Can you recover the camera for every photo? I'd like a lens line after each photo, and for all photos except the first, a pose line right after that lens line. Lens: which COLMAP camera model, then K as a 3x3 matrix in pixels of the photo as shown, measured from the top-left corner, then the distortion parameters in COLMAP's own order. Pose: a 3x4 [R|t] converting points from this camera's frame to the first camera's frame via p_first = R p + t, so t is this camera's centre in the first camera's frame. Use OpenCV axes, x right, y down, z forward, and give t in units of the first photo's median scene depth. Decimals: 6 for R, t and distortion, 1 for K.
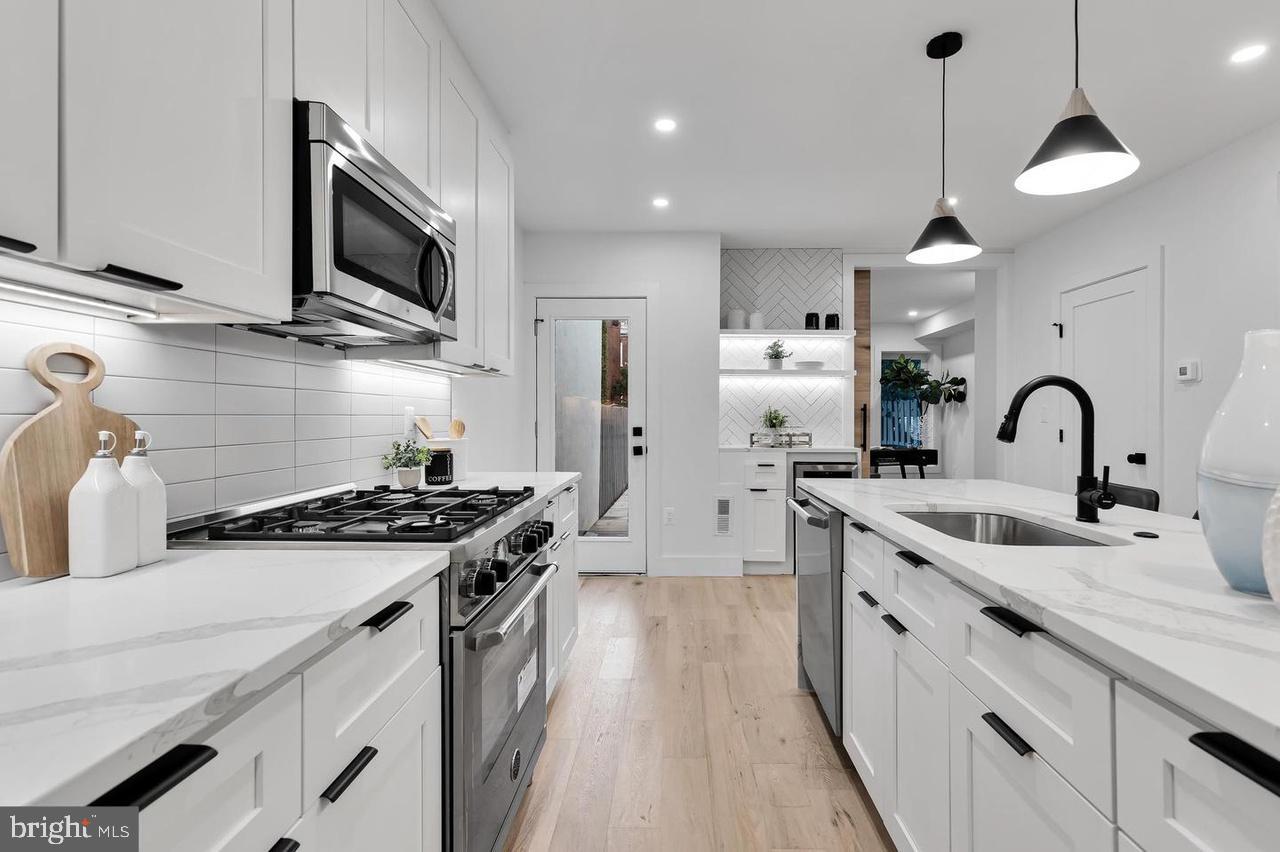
lens RADIAL K [[602.3, 0, 667.3], [0, 602.3, 420.5], [0, 0, 1]] dist [0.036224, -0.000087]
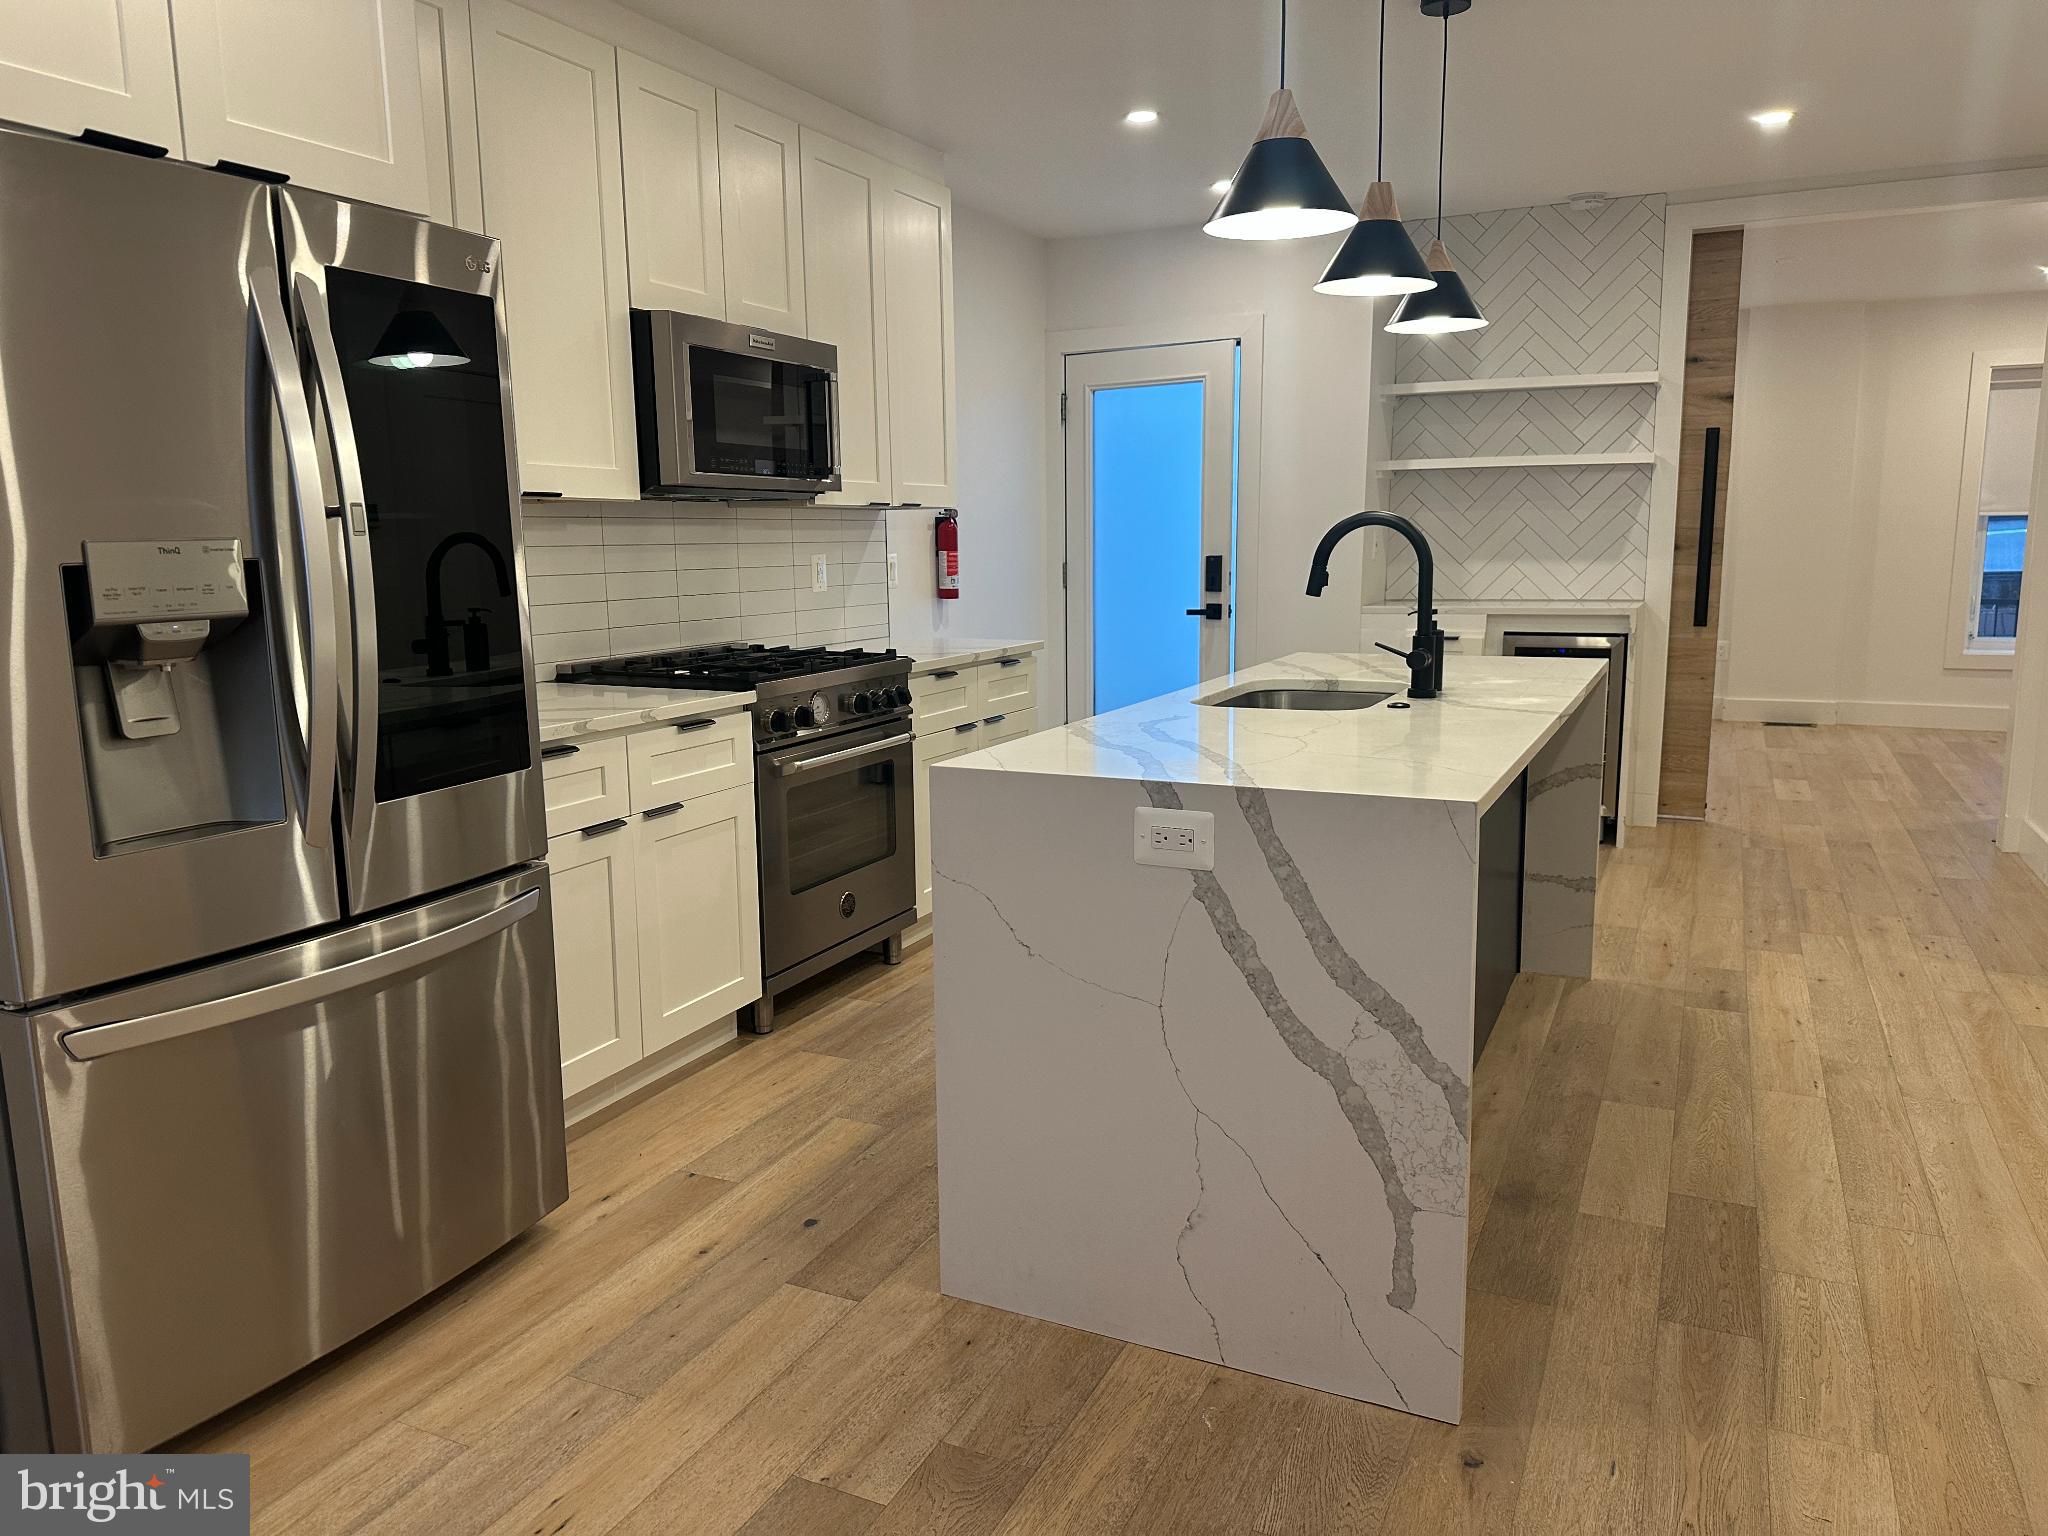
lens RADIAL K [[1436.3, 0, 995.9], [0, 1436.3, 769.0], [0, 0, 1]] dist [0.079553, -0.102164]
pose [[0.901359, 0.045527, -0.430674, 1.380734], [0.021403, 0.988561, 0.149296, -0.051055], [0.432544, -0.143787, 0.890074, -1.431369]]
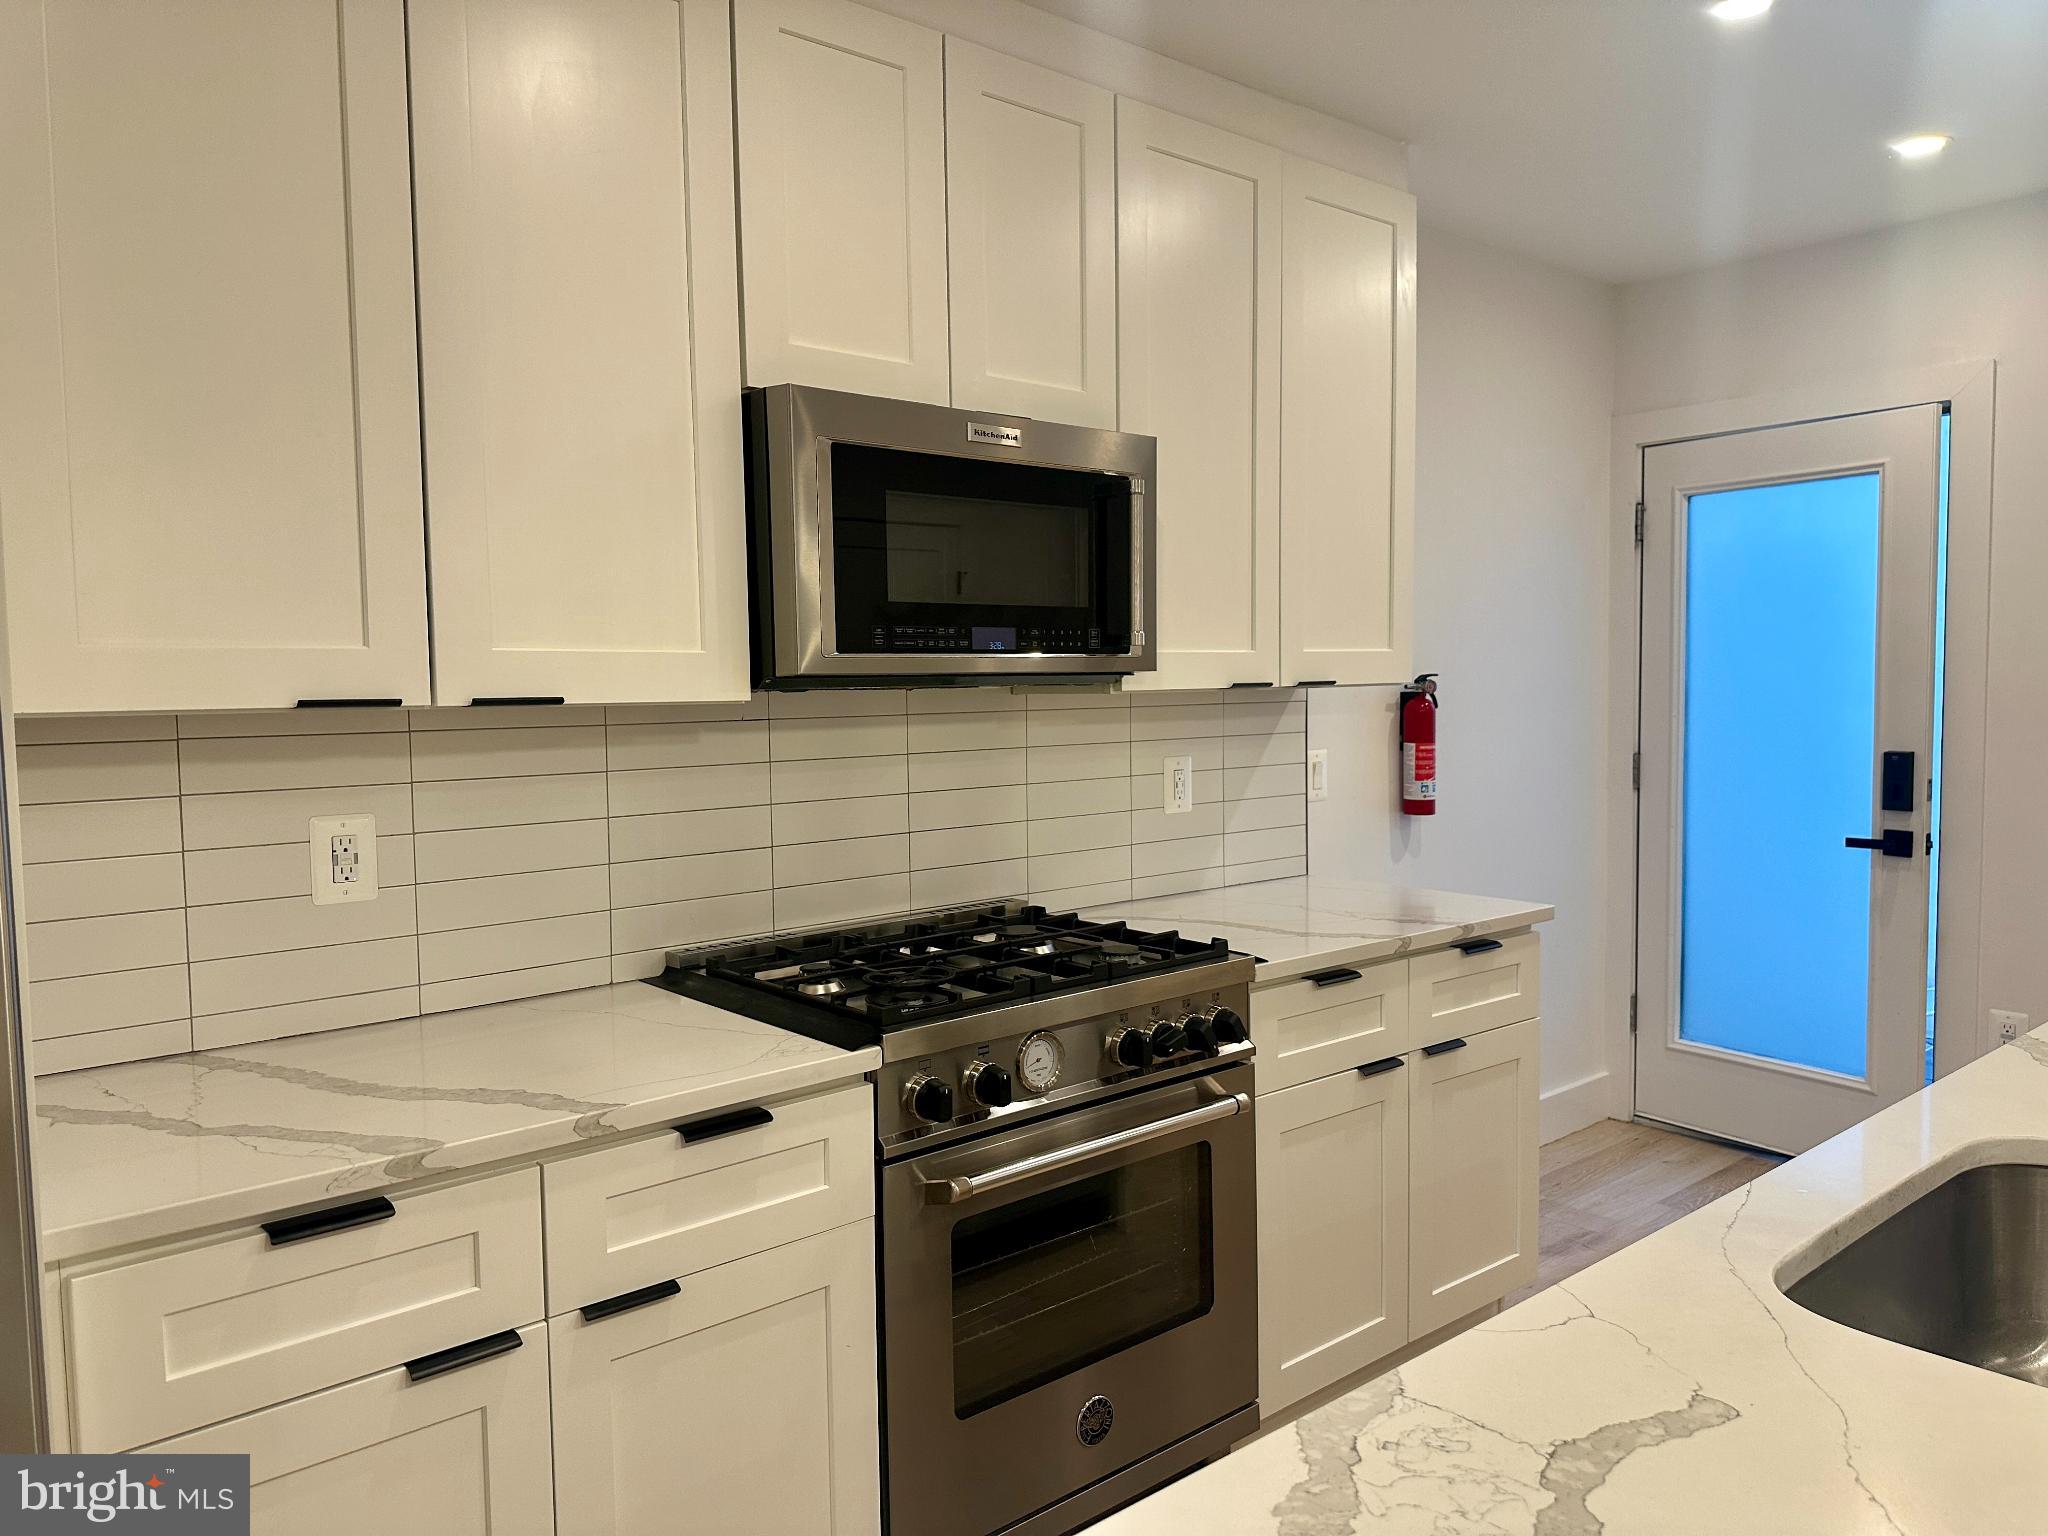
lens RADIAL K [[1436.3, 0, 995.9], [0, 1436.3, 769.0], [0, 0, 1]] dist [0.079553, -0.102164]
pose [[0.650638, 0.023329, -0.759030, 0.944012], [0.019056, 0.998712, 0.047030, -0.165750], [0.759149, -0.045064, 0.649355, 0.104026]]
